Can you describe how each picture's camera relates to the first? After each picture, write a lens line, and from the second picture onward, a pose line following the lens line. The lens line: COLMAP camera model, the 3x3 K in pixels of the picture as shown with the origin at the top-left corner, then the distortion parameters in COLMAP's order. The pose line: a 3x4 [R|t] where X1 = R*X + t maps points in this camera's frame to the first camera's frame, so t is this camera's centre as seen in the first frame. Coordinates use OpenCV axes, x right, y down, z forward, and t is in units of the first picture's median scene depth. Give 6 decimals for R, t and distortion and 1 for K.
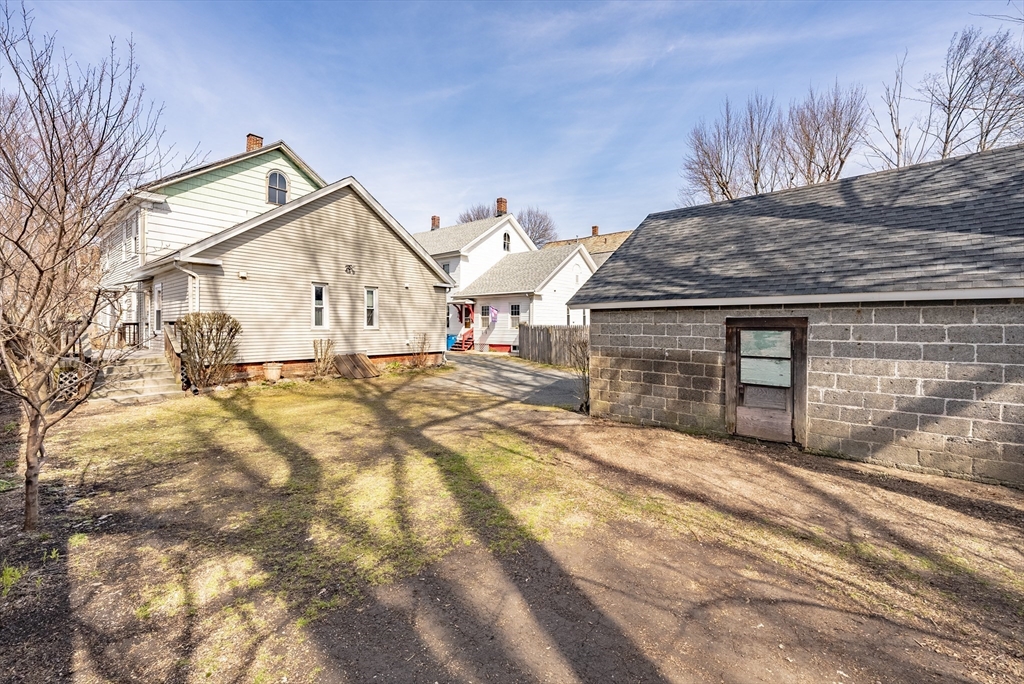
lens RADIAL K [[424.4, 0, 518.4], [0, 424.4, 340.4], [0, 0, 1]] dist [-0.001211, -0.000089]
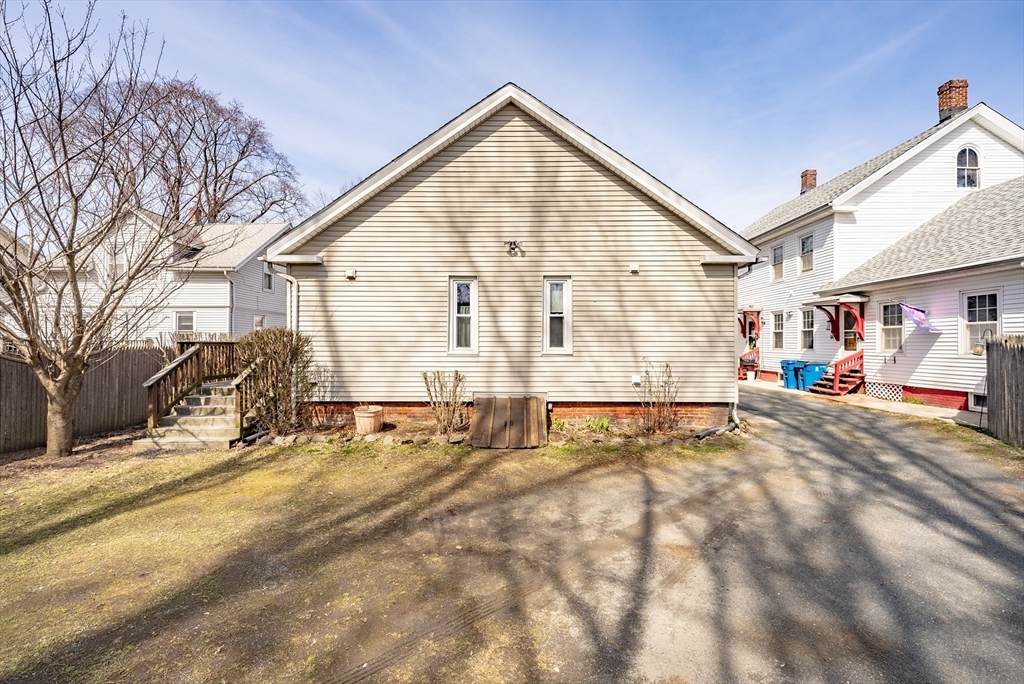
lens RADIAL K [[424.4, 0, 518.4], [0, 424.4, 340.4], [0, 0, 1]] dist [-0.001211, -0.000089]
pose [[0.626791, -0.009241, -0.779132, 0.030265], [-0.025333, 0.999159, -0.032230, -0.015990], [0.778775, 0.039939, 0.626030, 0.404131]]
